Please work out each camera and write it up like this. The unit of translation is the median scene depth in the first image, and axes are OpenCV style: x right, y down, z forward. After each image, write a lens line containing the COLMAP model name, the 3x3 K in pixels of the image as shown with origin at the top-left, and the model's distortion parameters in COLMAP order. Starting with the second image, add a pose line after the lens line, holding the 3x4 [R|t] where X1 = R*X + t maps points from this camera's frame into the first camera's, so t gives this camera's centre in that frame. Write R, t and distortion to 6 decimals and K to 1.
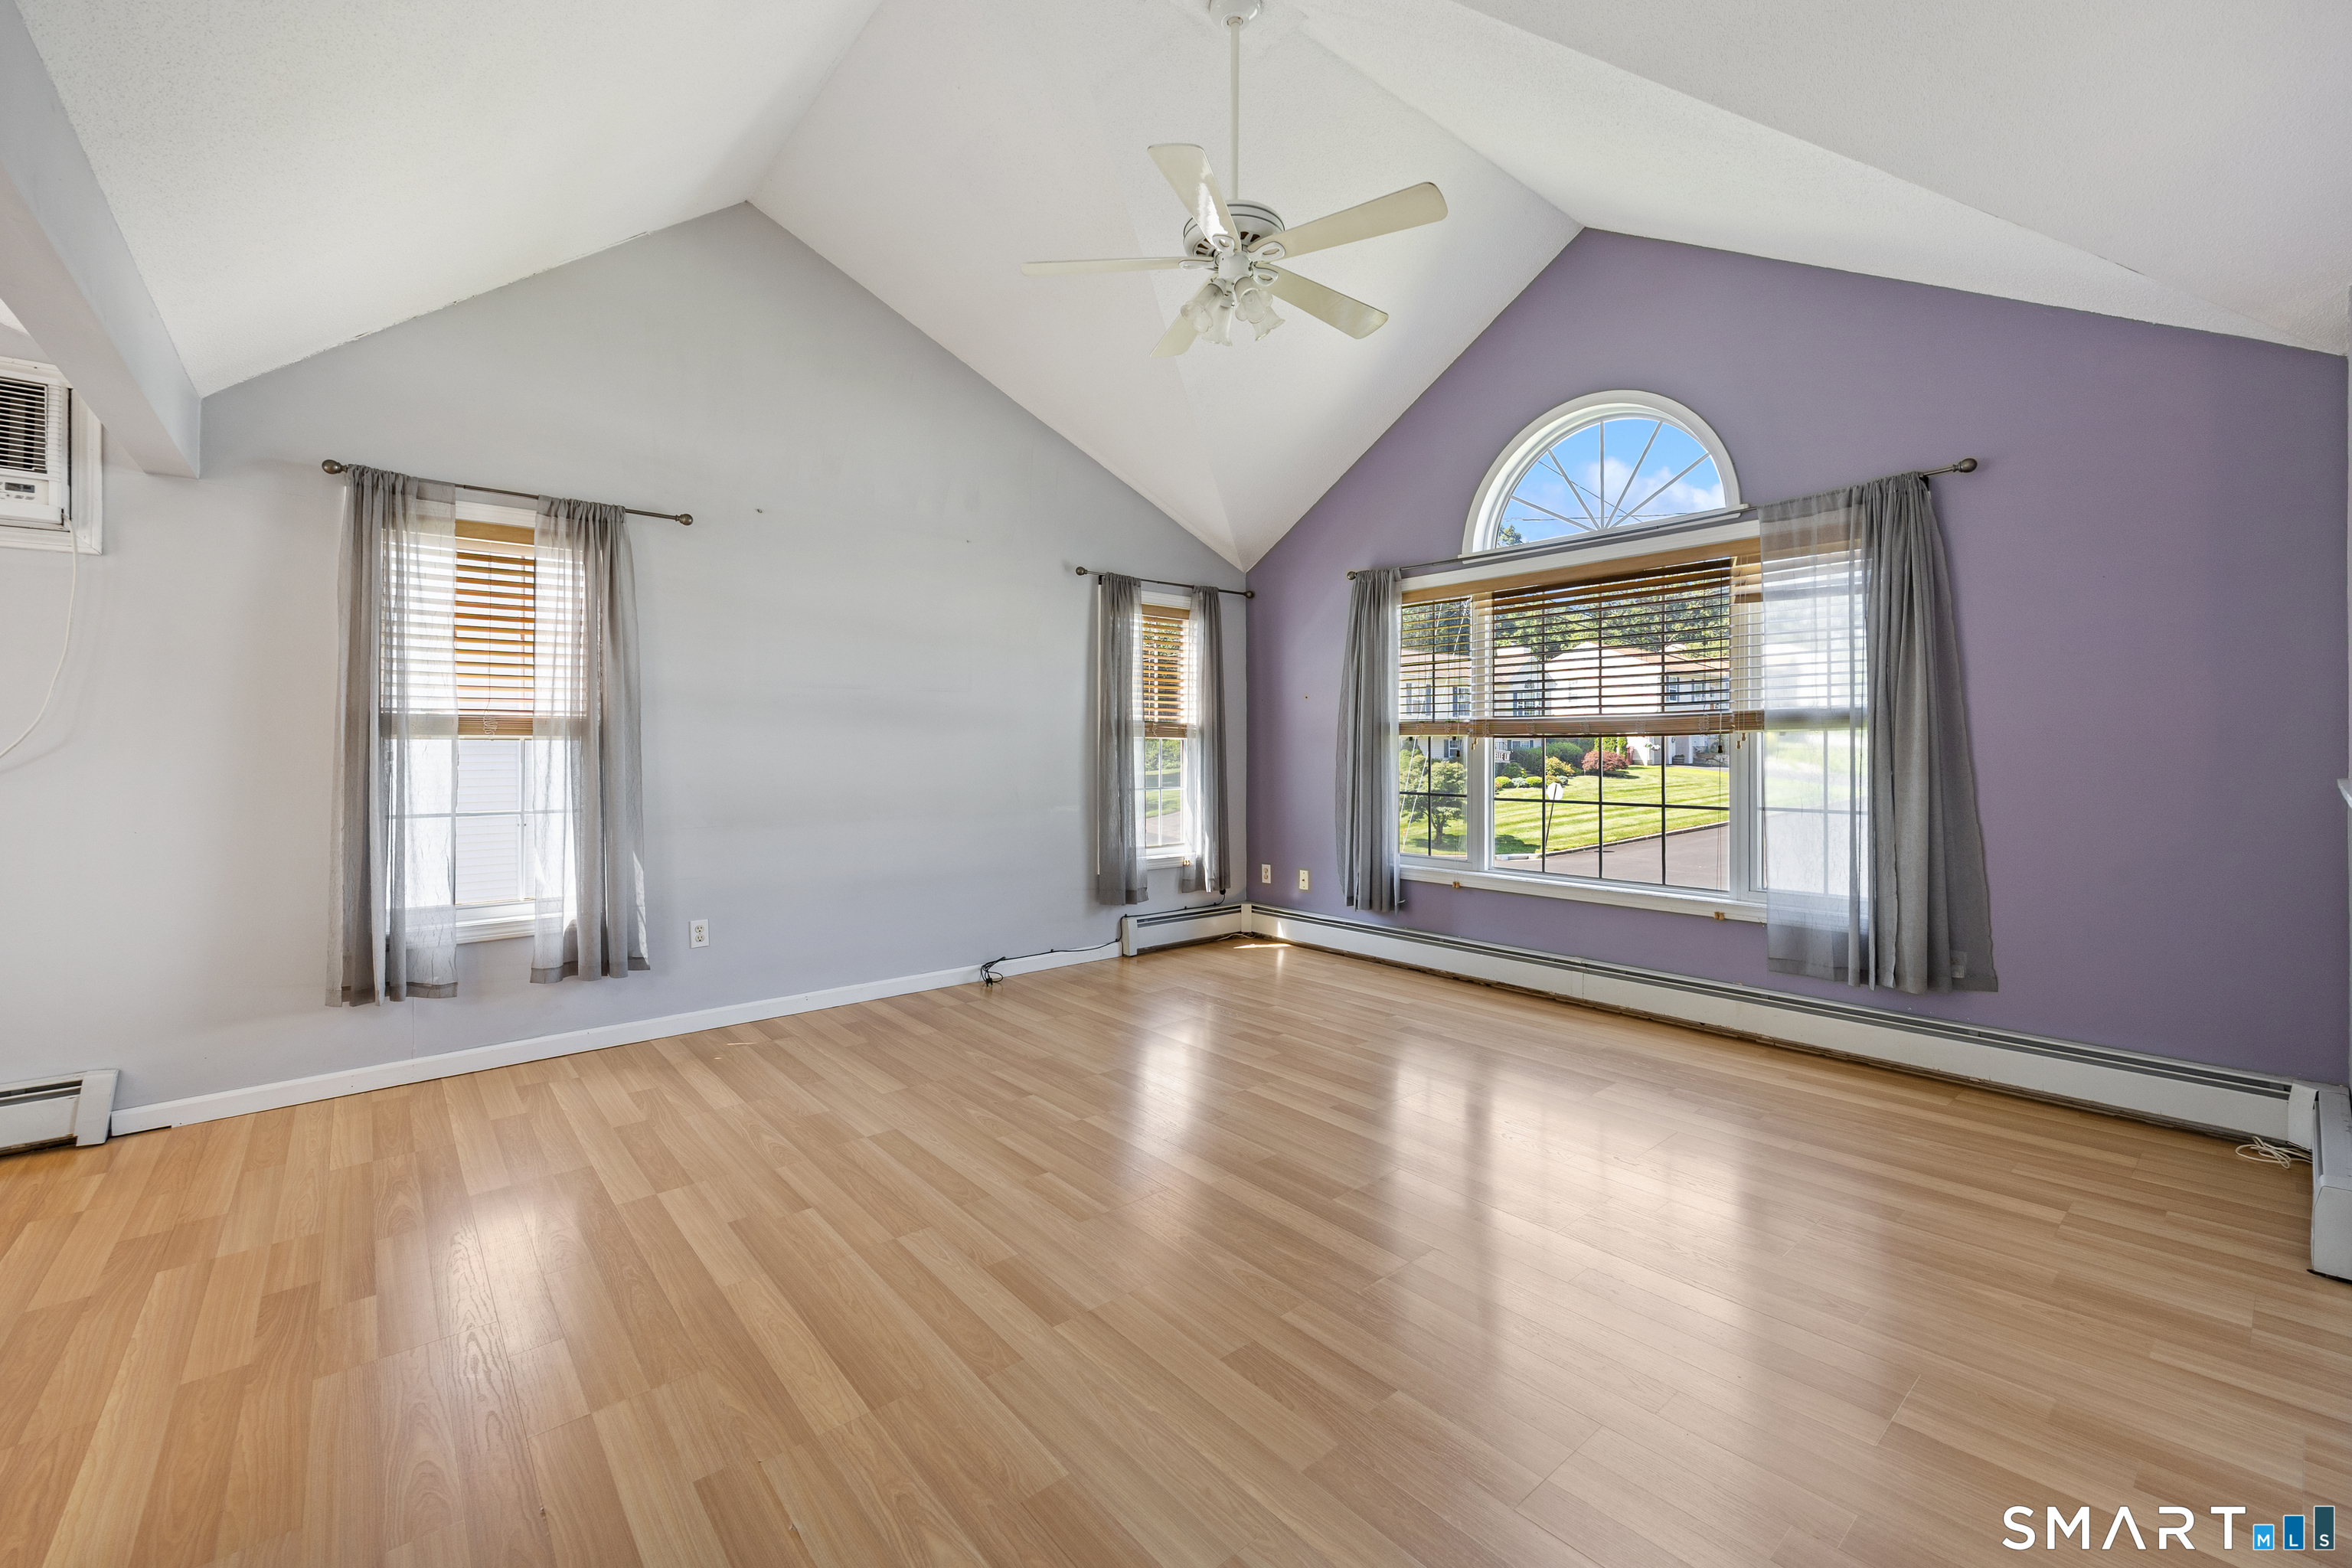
lens RADIAL K [[962.1, 0, 1172.6], [0, 962.1, 744.1], [0, 0, 1]] dist [0.000497, 0.000050]
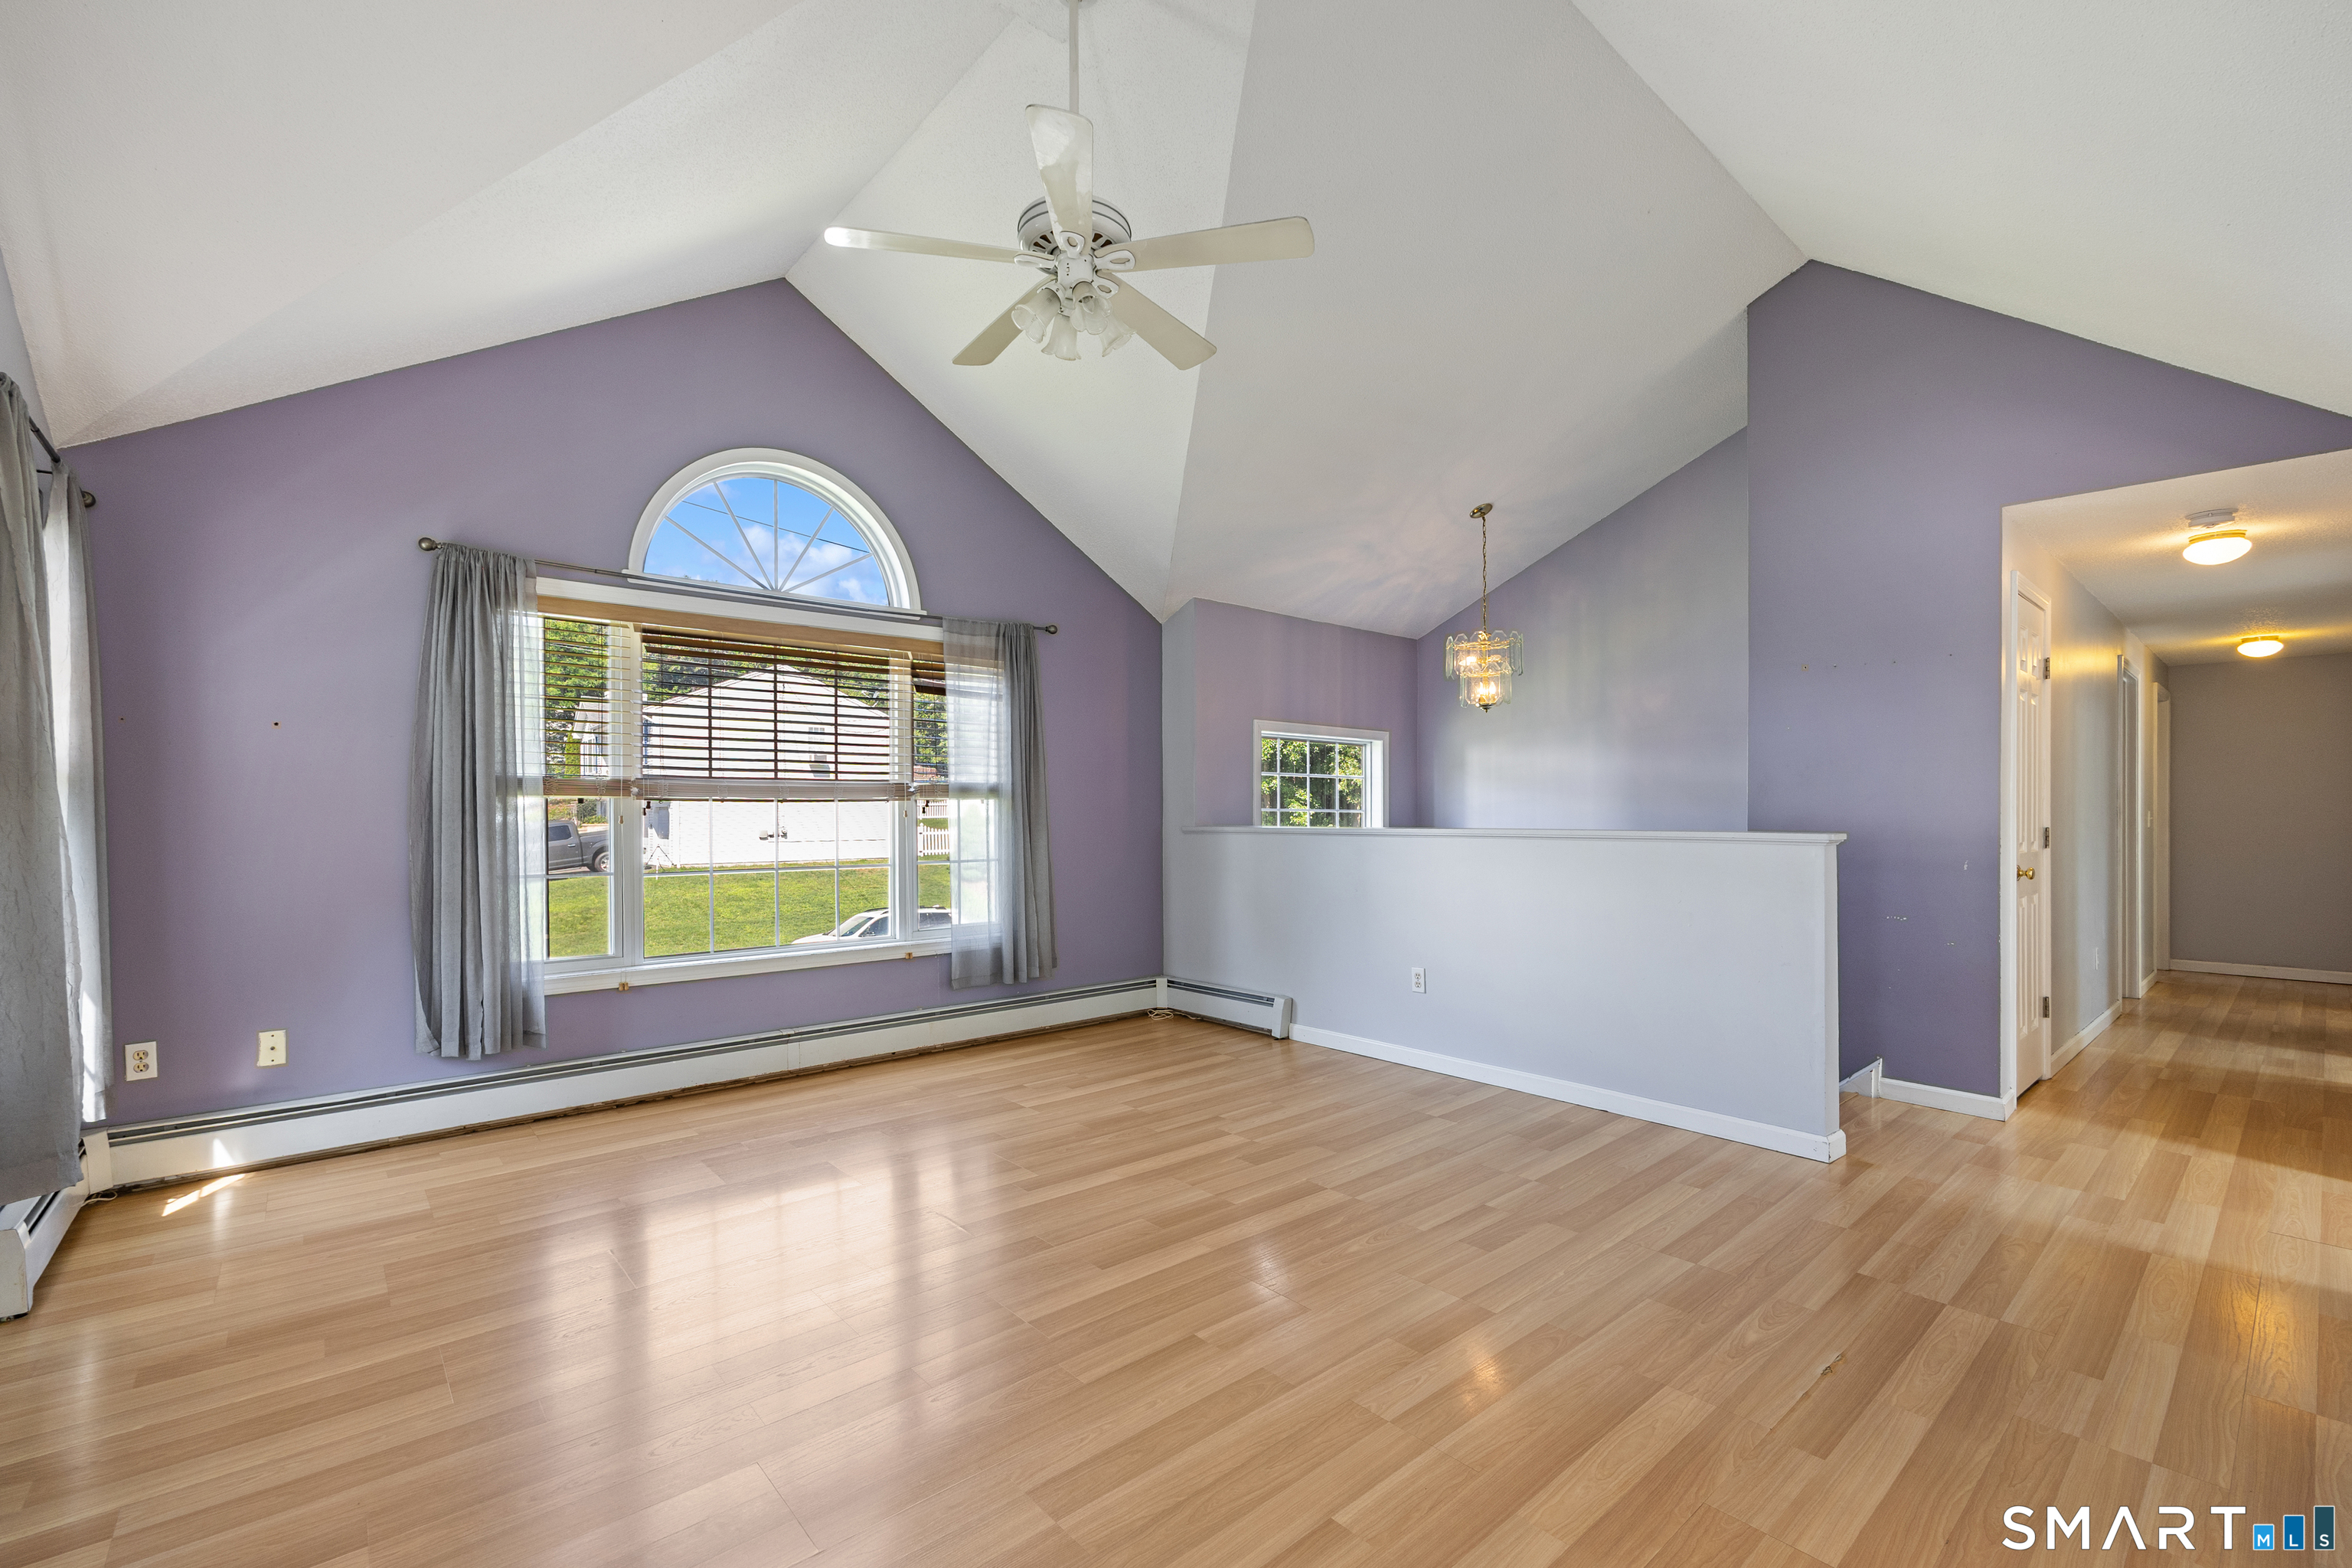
lens RADIAL K [[1006.2, 0, 1150.0], [0, 1006.2, 820.1], [0, 0, 1]] dist [0.001854, 0.000483]
pose [[-0.000304, -0.003938, 0.999992, -0.740237], [0.000421, 0.999992, 0.003938, 0.009181], [-1.000000, 0.000422, -0.000302, 0.793219]]
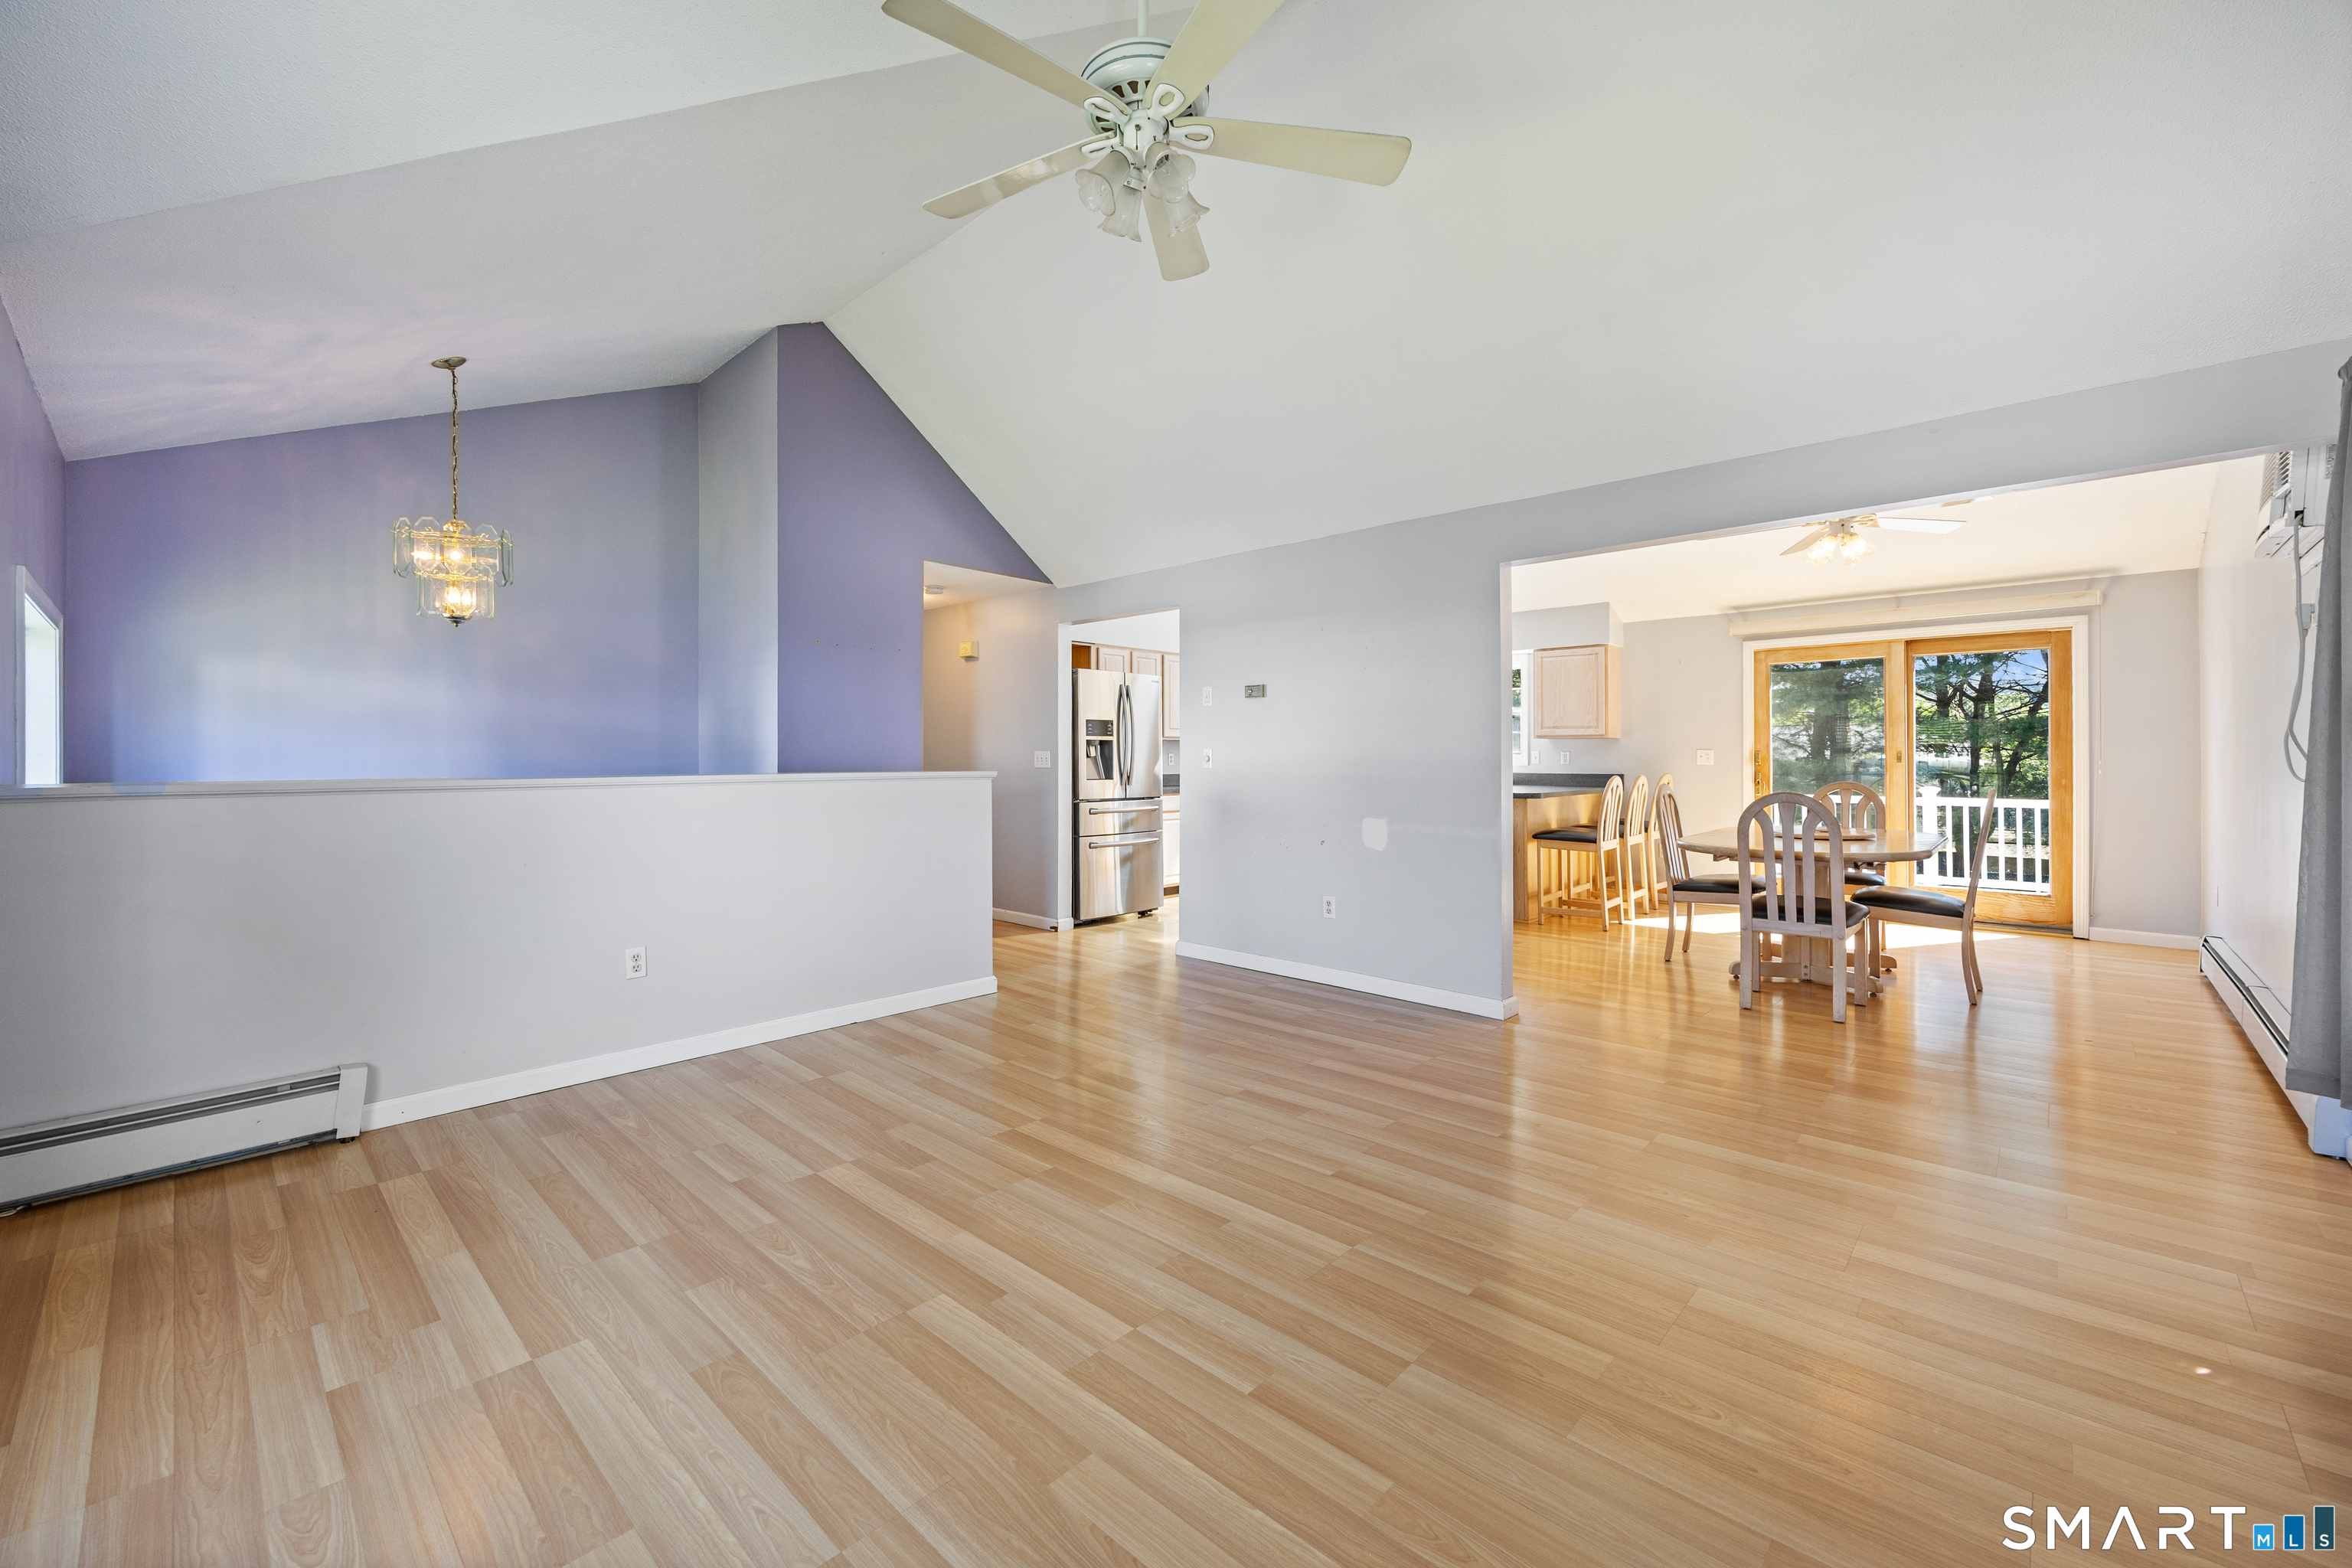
lens RADIAL K [[962.1, 0, 1172.6], [0, 962.1, 744.1], [0, 0, 1]] dist [0.000497, 0.000050]
pose [[-0.992792, 0.003092, -0.119813, 0.115655], [0.004778, 0.999894, -0.013785, 0.008165], [0.119758, -0.014258, -0.992701, 1.514609]]
